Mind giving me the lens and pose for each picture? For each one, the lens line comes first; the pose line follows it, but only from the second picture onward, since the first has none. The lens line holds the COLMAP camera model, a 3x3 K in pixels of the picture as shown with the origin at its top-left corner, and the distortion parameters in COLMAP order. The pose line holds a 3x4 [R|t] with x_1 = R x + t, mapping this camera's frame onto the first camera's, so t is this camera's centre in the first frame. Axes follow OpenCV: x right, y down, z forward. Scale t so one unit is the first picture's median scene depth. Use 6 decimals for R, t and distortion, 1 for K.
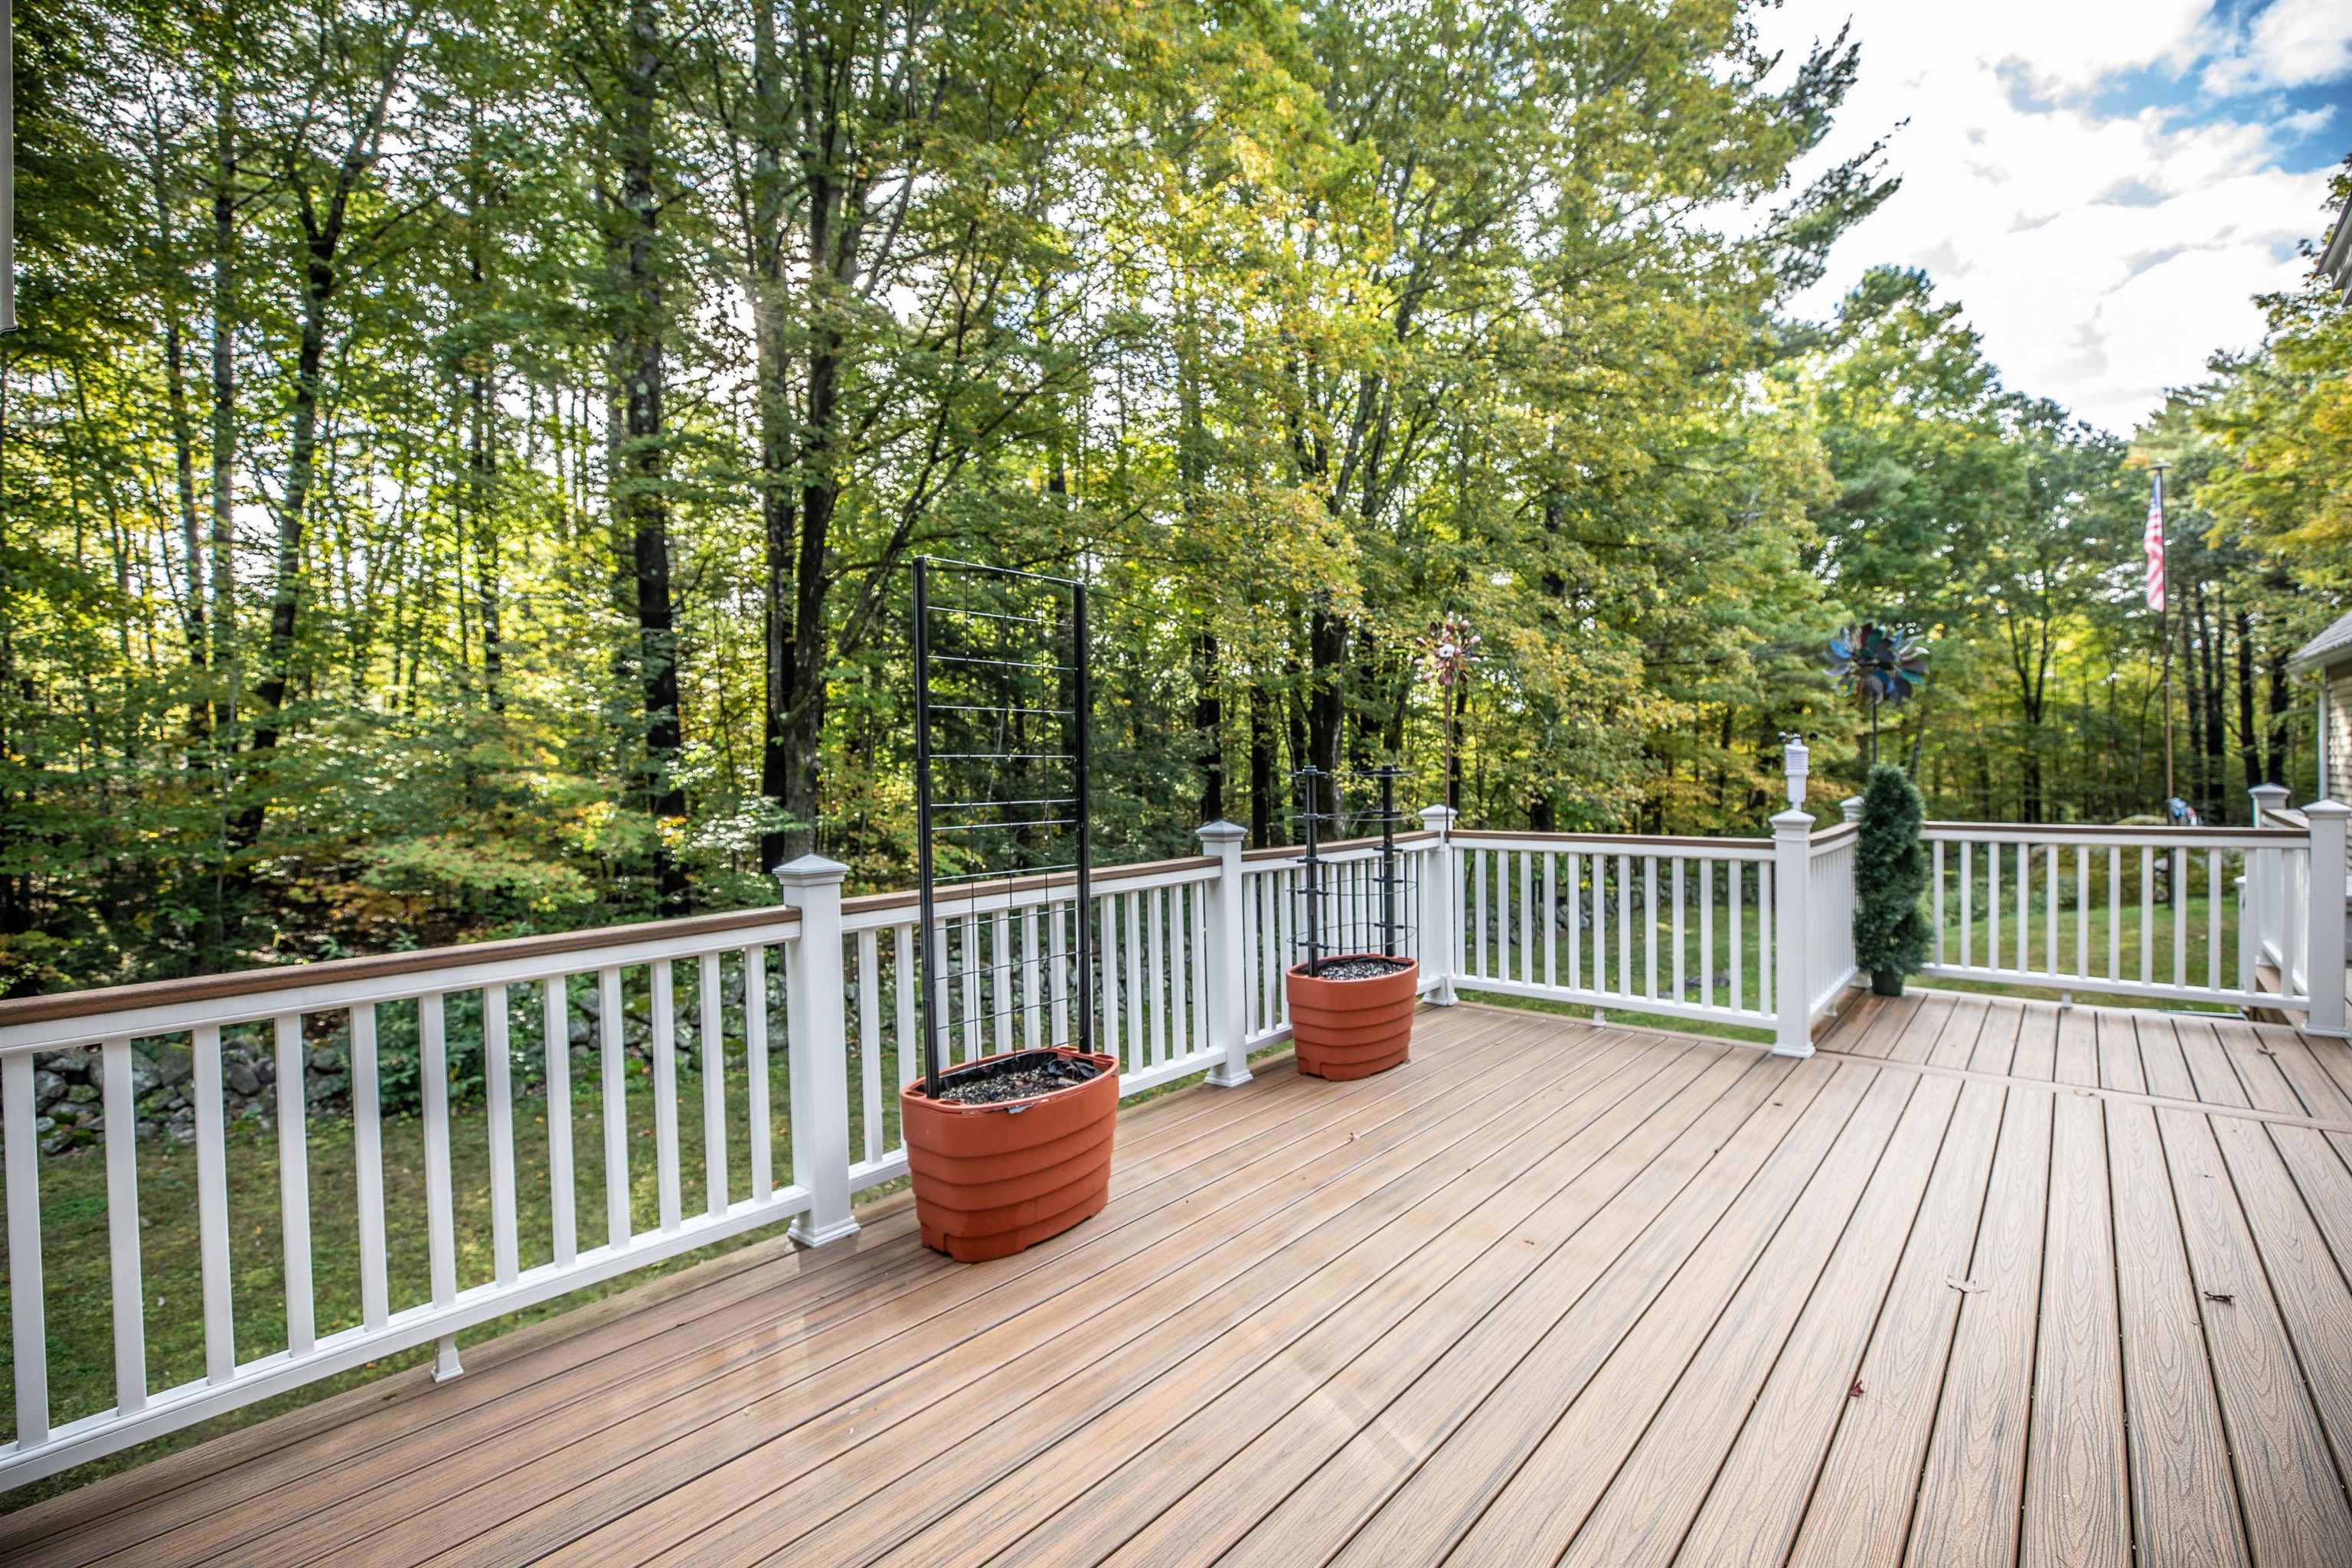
lens RADIAL K [[1061.5, 0, 1197.8], [0, 1061.5, 780.4], [0, 0, 1]] dist [-0.038821, 0.009621]
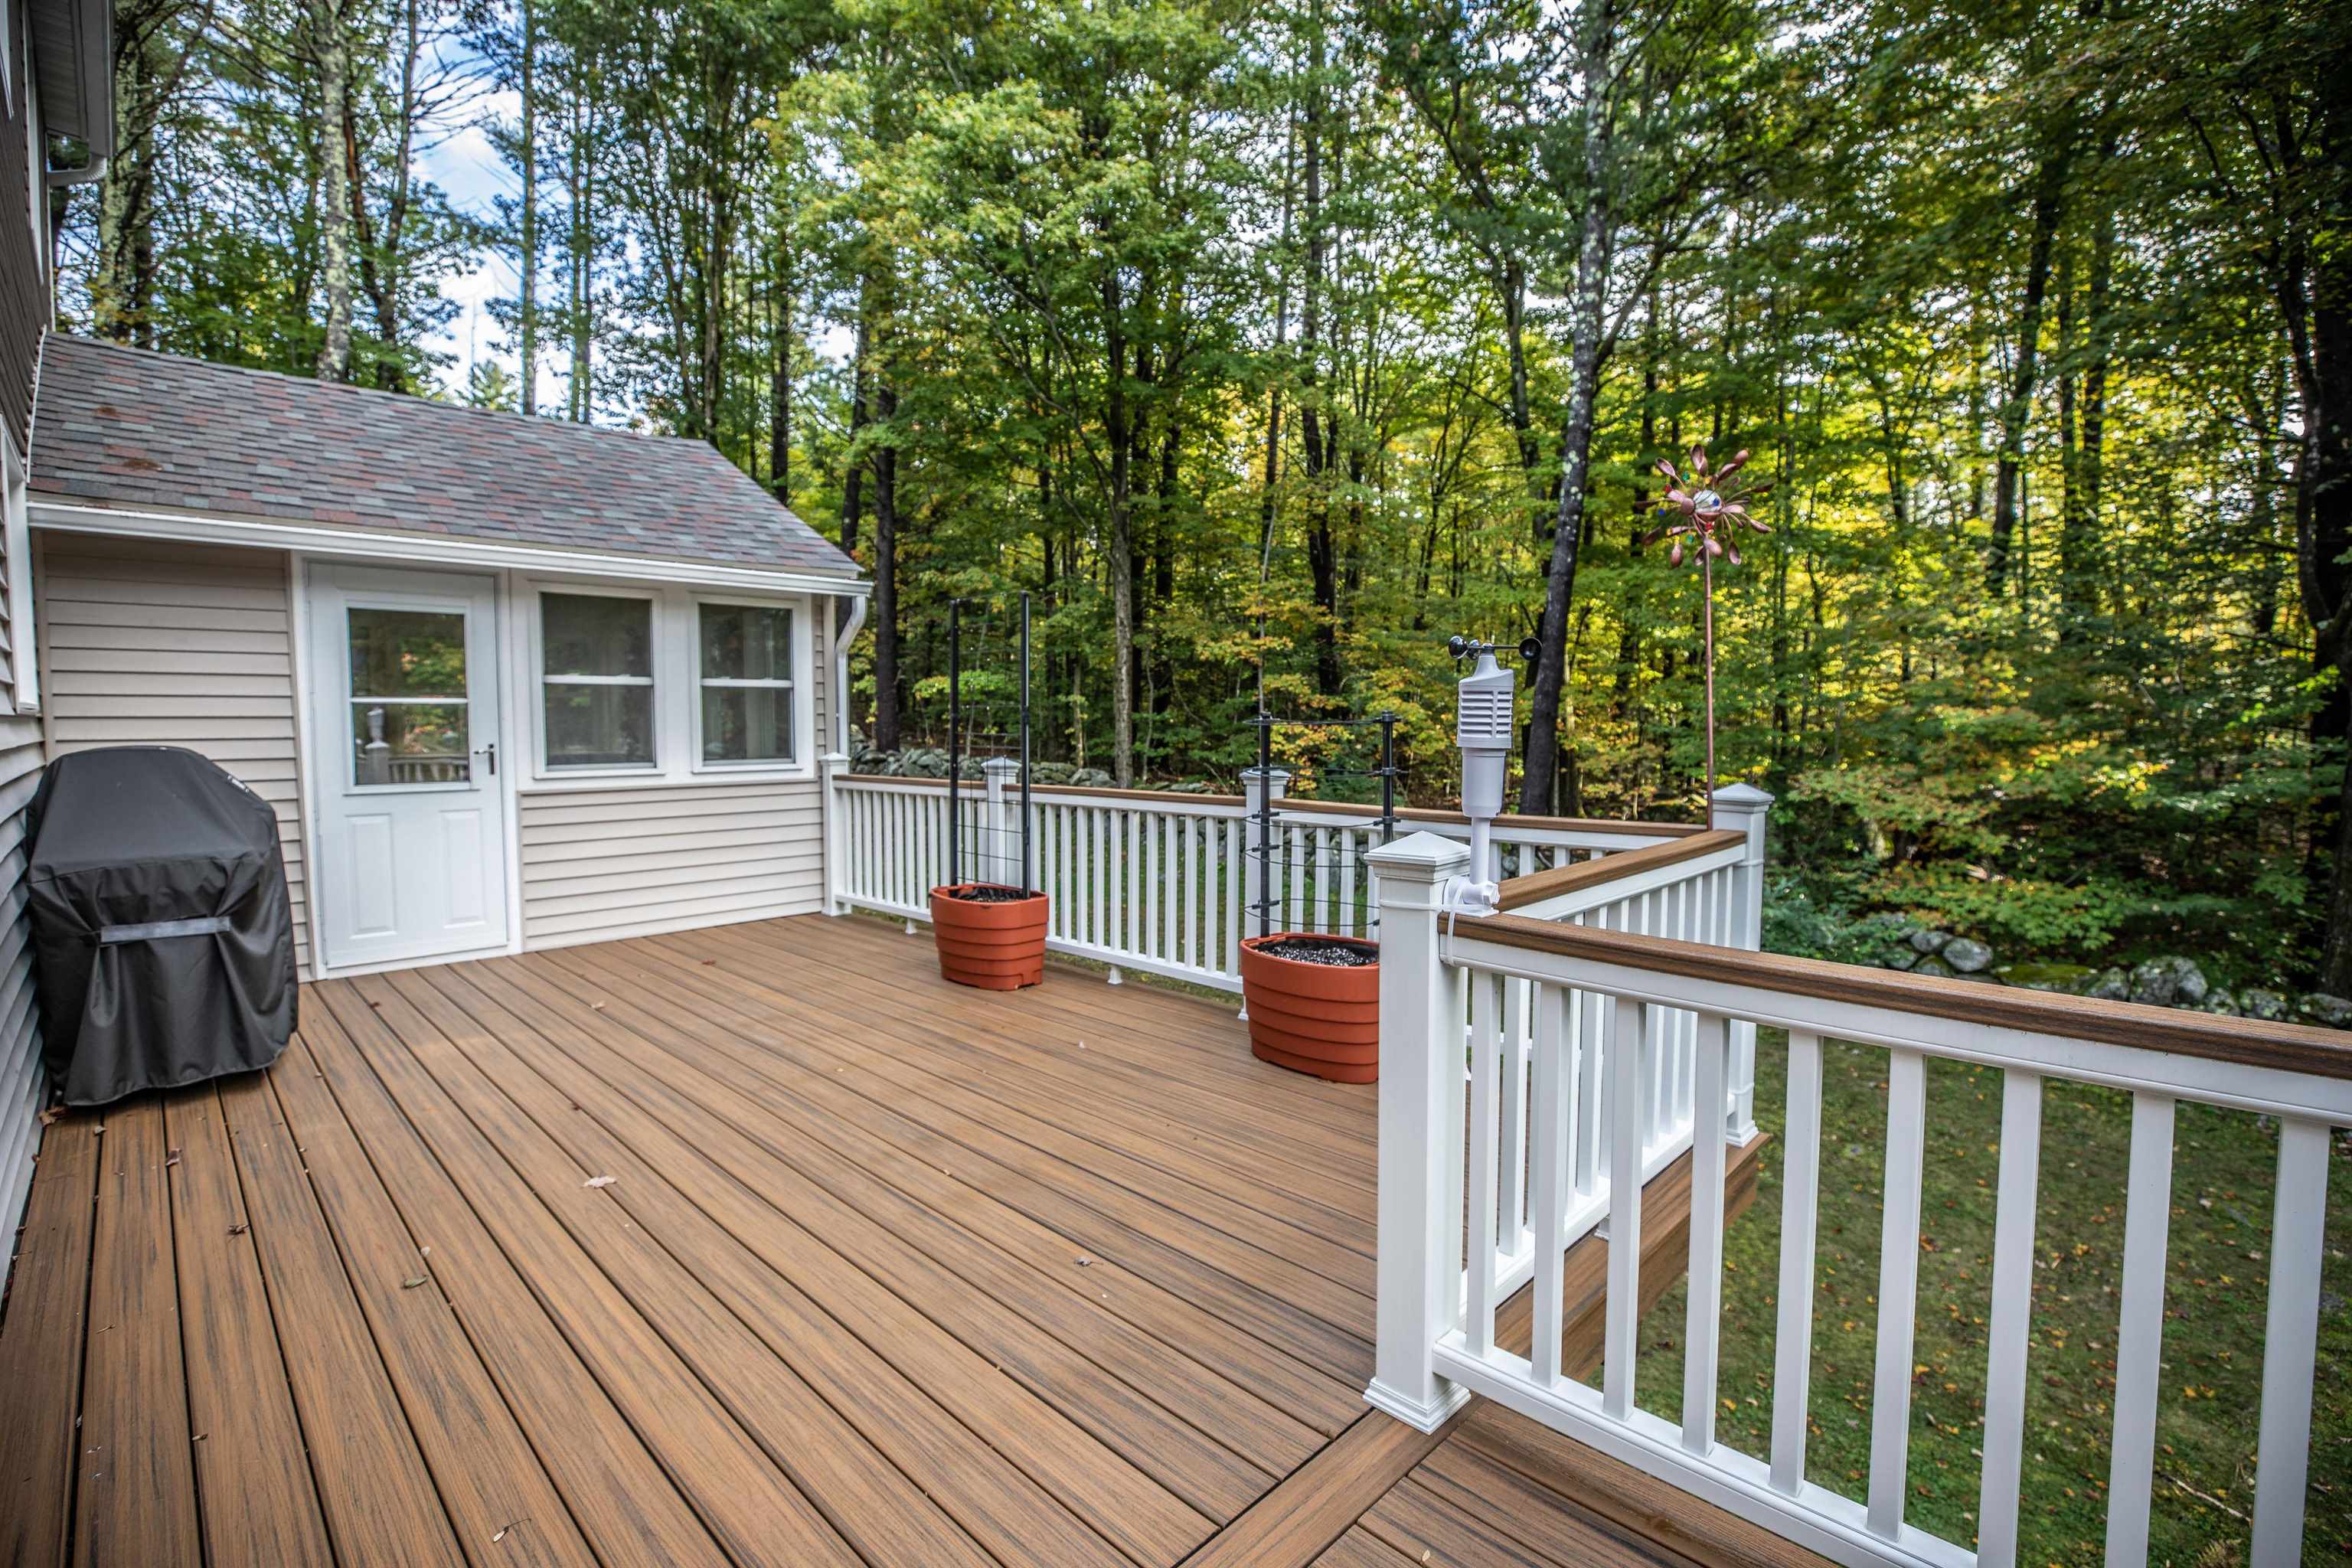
lens RADIAL K [[1061.5, 0, 1188.7], [0, 1061.5, 780.9], [0, 0, 1]] dist [-0.038821, 0.009621]
pose [[-0.074475, 0.061419, -0.995330, 1.606774], [-0.007125, 0.998043, 0.062119, -0.017707], [0.997197, 0.011718, -0.073892, 1.542969]]
